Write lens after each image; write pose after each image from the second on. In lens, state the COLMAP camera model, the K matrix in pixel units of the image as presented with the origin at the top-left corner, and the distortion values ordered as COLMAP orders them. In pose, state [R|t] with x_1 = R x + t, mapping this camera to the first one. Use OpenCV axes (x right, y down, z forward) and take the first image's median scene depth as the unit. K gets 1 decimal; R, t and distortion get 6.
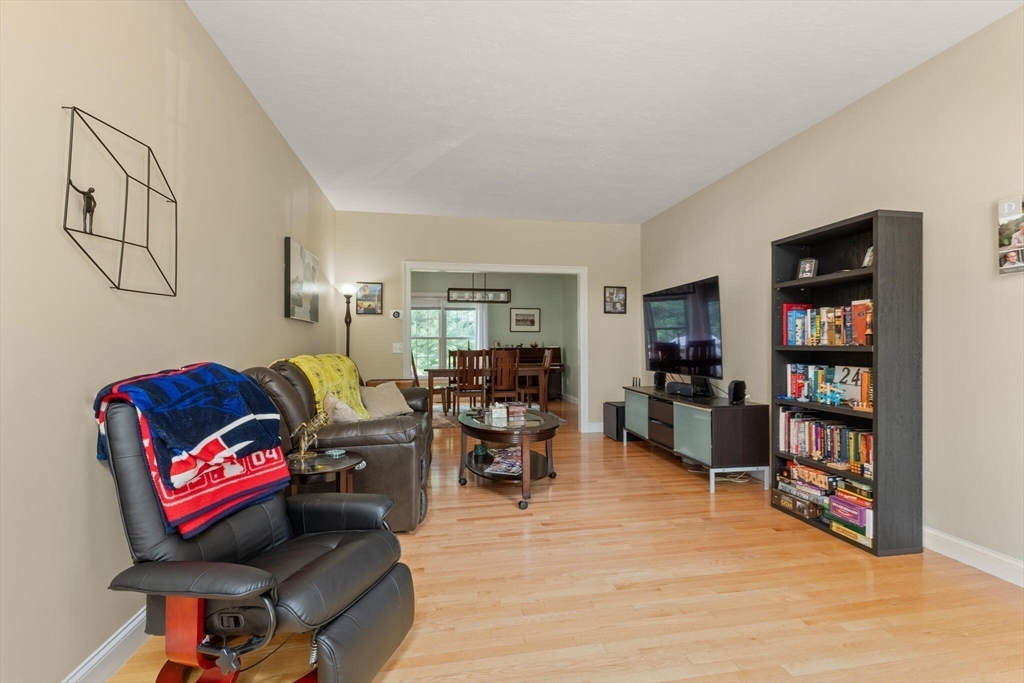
lens RADIAL K [[465.7, 0, 514.7], [0, 465.7, 341.4], [0, 0, 1]] dist [0.010504, -0.001974]
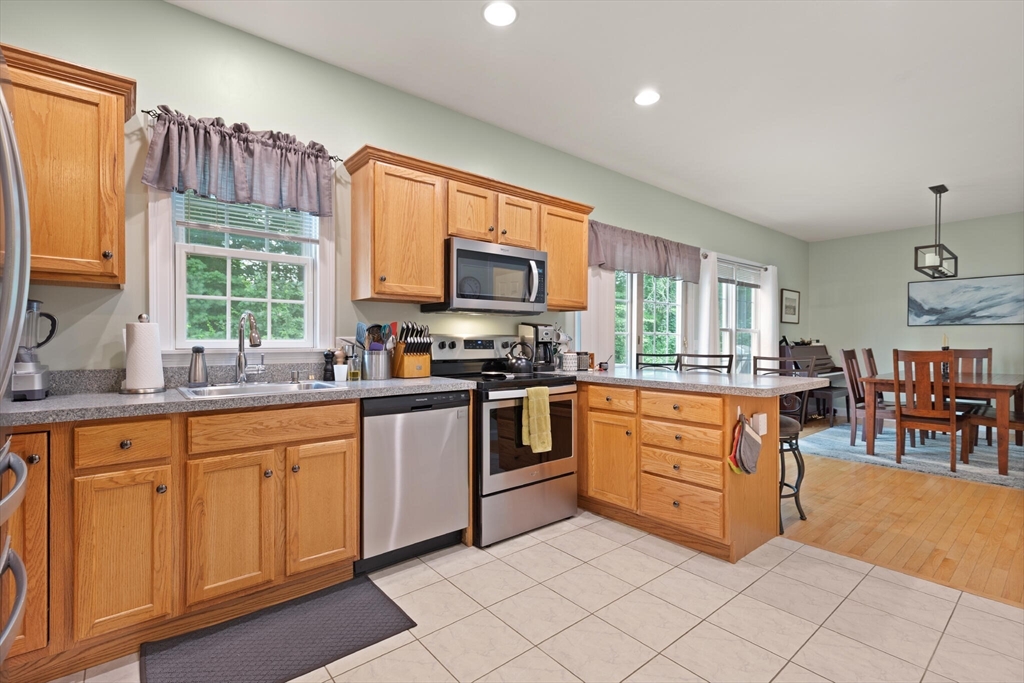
lens RADIAL K [[465.7, 0, 515.7], [0, 465.7, 341.8], [0, 0, 1]] dist [0.010504, -0.001974]
pose [[0.872139, 0.007543, 0.489199, -1.914025], [-0.010495, 0.999940, 0.003292, 0.027135], [-0.489145, -0.008005, 0.872166, 1.614284]]
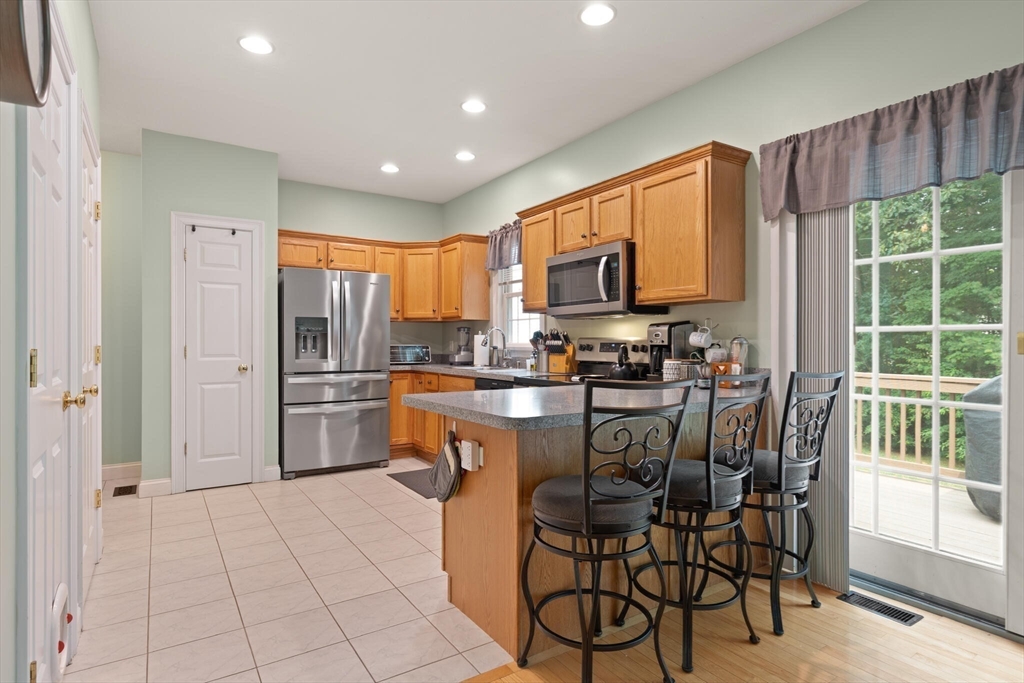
lens RADIAL K [[537.6, 0, 517.8], [0, 537.6, 341.2], [0, 0, 1]] dist [-0.002560, -0.000117]
pose [[0.399125, 0.007215, -0.916868, -0.650750], [-0.000699, 0.999971, 0.007565, 0.015969], [0.916896, -0.002378, 0.399119, 1.858920]]
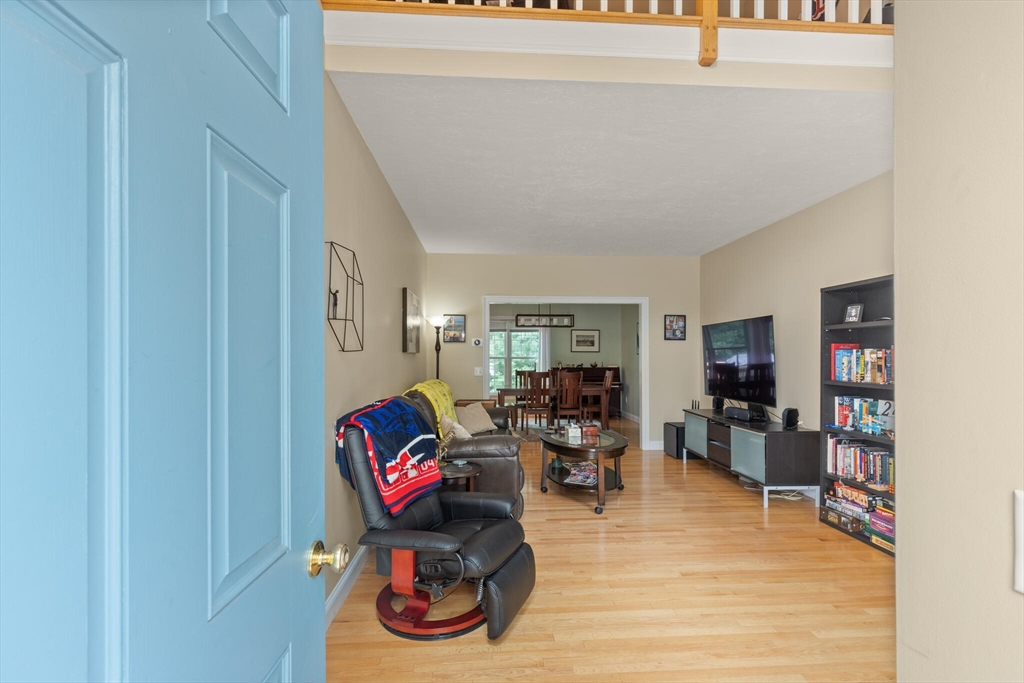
lens RADIAL K [[465.7, 0, 508.7], [0, 465.7, 351.6], [0, 0, 1]] dist [0.010504, -0.001974]
pose [[0.992577, 0.001579, -0.121610, -0.060525], [-0.001937, 0.999994, -0.002821, -0.050728], [0.121604, 0.003036, 0.992574, -0.205648]]
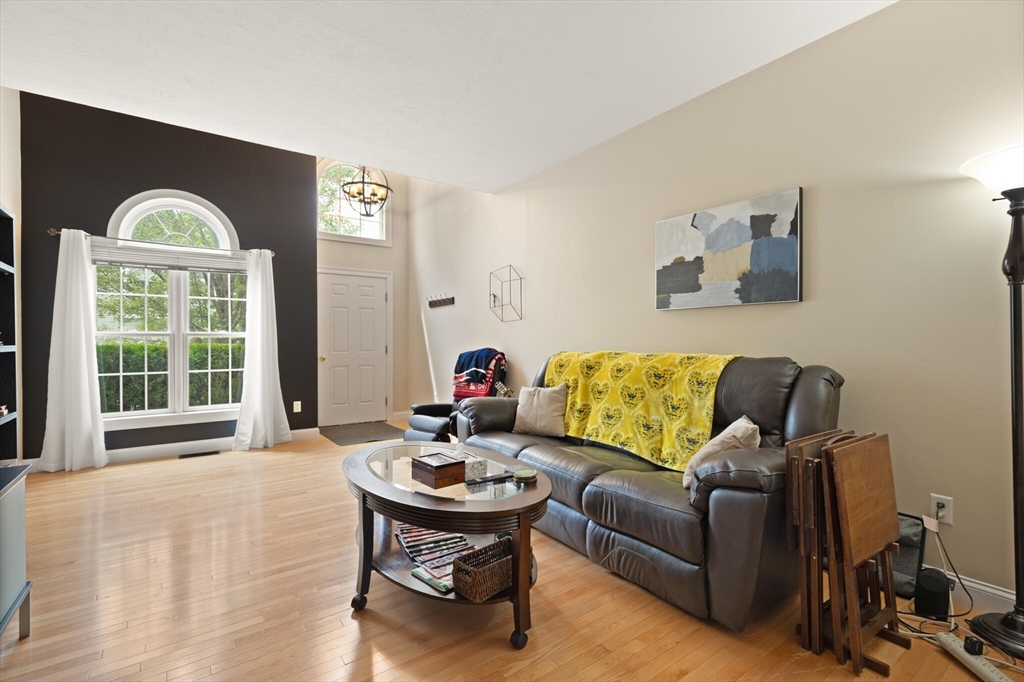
lens RADIAL K [[465.7, 0, 512.4], [0, 465.7, 343.1], [0, 0, 1]] dist [0.010504, -0.001974]
pose [[-0.902858, 0.007560, -0.429873, 0.164051], [0.008214, 0.999966, 0.000333, 0.007558], [0.429861, -0.003230, -0.902889, 1.734731]]
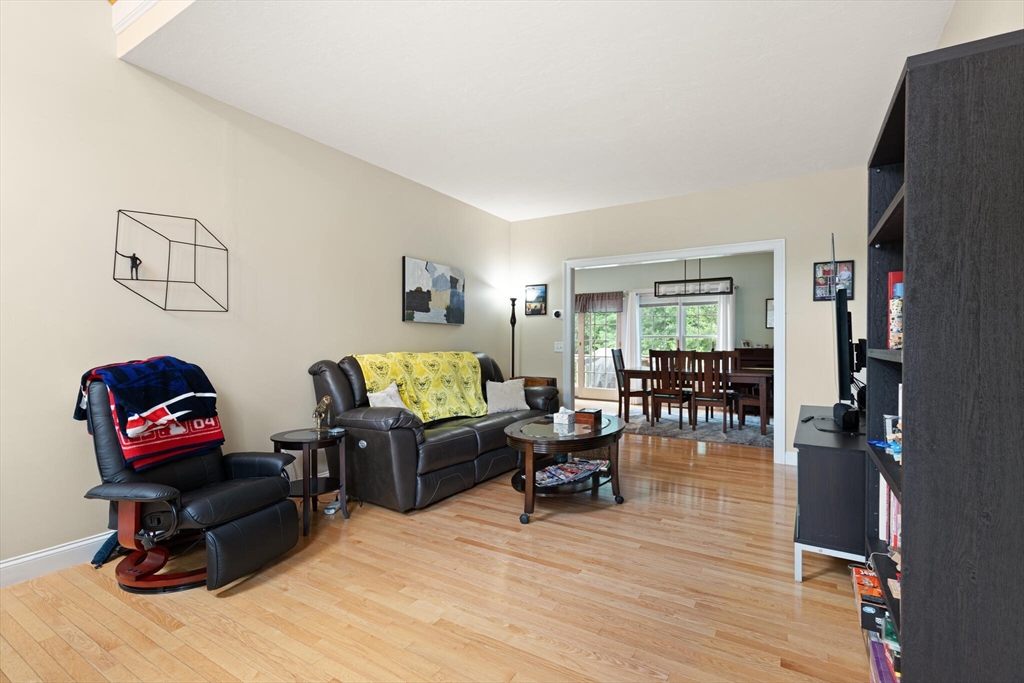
lens RADIAL K [[465.7, 0, 521.7], [0, 465.7, 350.8], [0, 0, 1]] dist [0.010504, -0.001974]
pose [[0.757689, 0.011721, -0.652511, 0.560287], [0.004362, 0.999725, 0.023022, -0.003277], [0.652602, -0.020289, 0.757429, 0.282304]]
